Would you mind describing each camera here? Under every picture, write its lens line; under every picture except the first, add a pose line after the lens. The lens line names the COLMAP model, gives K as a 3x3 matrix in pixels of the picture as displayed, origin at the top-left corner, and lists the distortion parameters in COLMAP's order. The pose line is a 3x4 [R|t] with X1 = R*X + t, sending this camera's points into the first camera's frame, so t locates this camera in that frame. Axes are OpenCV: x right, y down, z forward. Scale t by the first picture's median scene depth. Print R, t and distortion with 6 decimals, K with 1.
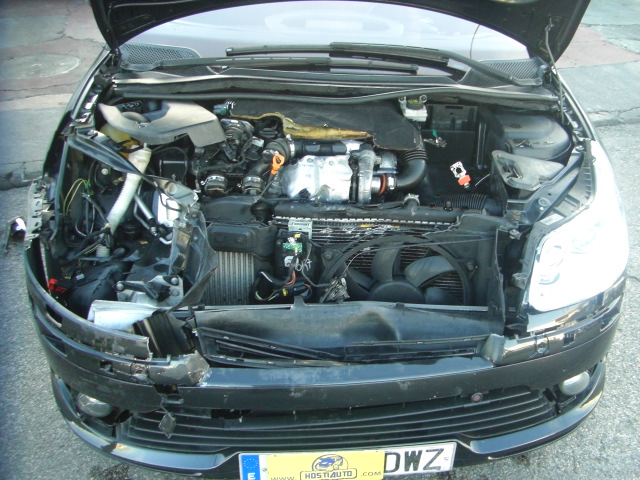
lens RADIAL K [[719.3, 0, 380.4], [0, 719.3, 242.5], [0, 0, 1]] dist [-0.181270, 0.098140]
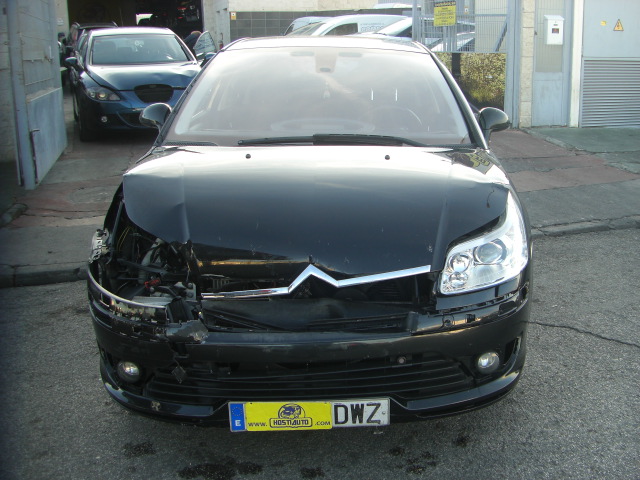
lens RADIAL K [[719.3, 0, 380.4], [0, 719.3, 242.5], [0, 0, 1]] dist [-0.181270, 0.098140]
pose [[0.996559, -0.031888, -0.076502, 0.198700], [0.014588, 0.976098, -0.216839, 0.281888], [0.081588, 0.214977, 0.973205, -0.366071]]
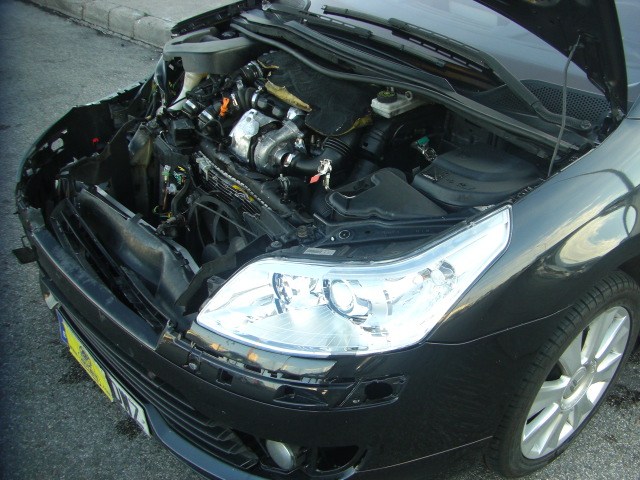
lens RADIAL K [[719.3, 0, 380.4], [0, 719.3, 242.5], [0, 0, 1]] dist [-0.181270, 0.098140]
pose [[0.594516, 0.388914, -0.703773, 0.871292], [-0.399248, 0.902512, 0.161472, -0.205436], [0.697962, 0.184982, 0.691831, 0.511539]]
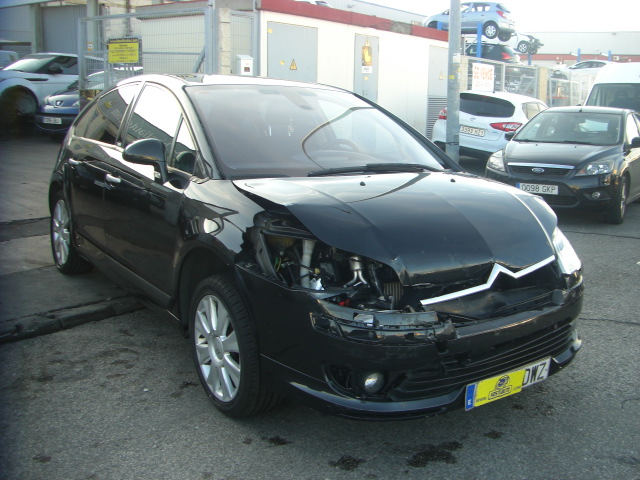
lens RADIAL K [[719.3, 0, 380.4], [0, 719.3, 242.5], [0, 0, 1]] dist [-0.181270, 0.098140]
pose [[0.851202, -0.128169, 0.508948, -1.103483], [0.250624, 0.951279, -0.179601, 0.217449], [-0.461132, 0.280431, 0.841853, -0.373316]]
